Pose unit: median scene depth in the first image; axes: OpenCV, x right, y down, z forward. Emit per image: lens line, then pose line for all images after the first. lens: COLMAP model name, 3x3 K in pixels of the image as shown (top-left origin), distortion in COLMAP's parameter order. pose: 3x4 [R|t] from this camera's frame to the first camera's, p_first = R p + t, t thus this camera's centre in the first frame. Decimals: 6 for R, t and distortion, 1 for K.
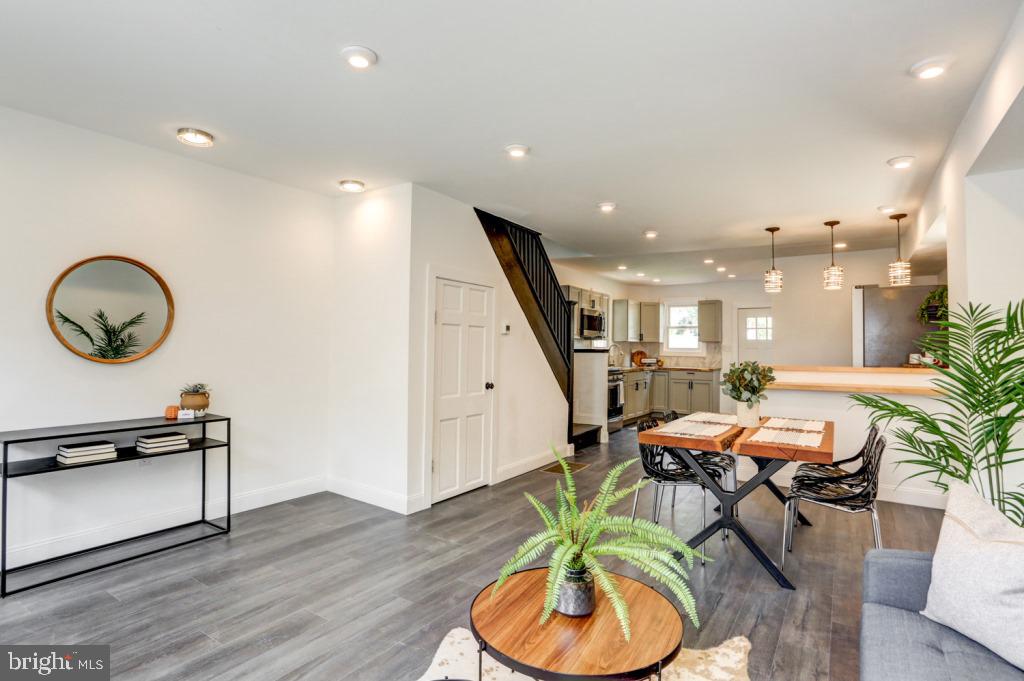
lens RADIAL K [[523.2, 0, 526.8], [0, 523.2, 336.3], [0, 0, 1]] dist [-0.073587, 0.050804]
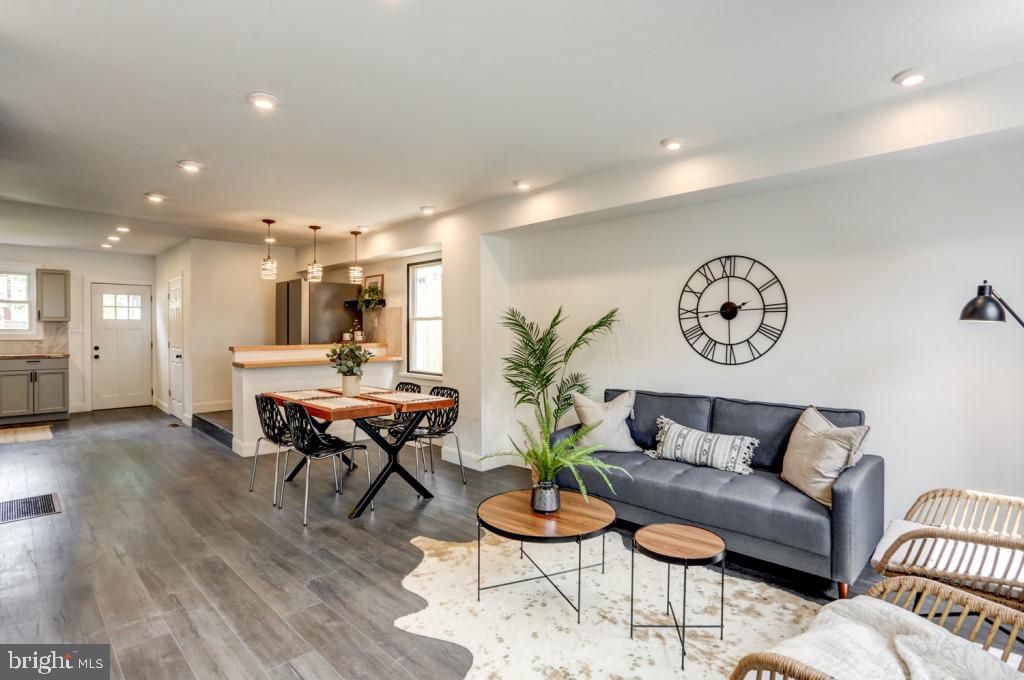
lens RADIAL K [[495.2, 0, 523.2], [0, 495.2, 334.5], [0, 0, 1]] dist [-0.073757, 0.029181]
pose [[0.194240, -0.020316, 0.980744, -0.370724], [-0.021665, 0.999453, 0.024994, -0.004793], [-0.980715, -0.026102, 0.193694, 0.222125]]
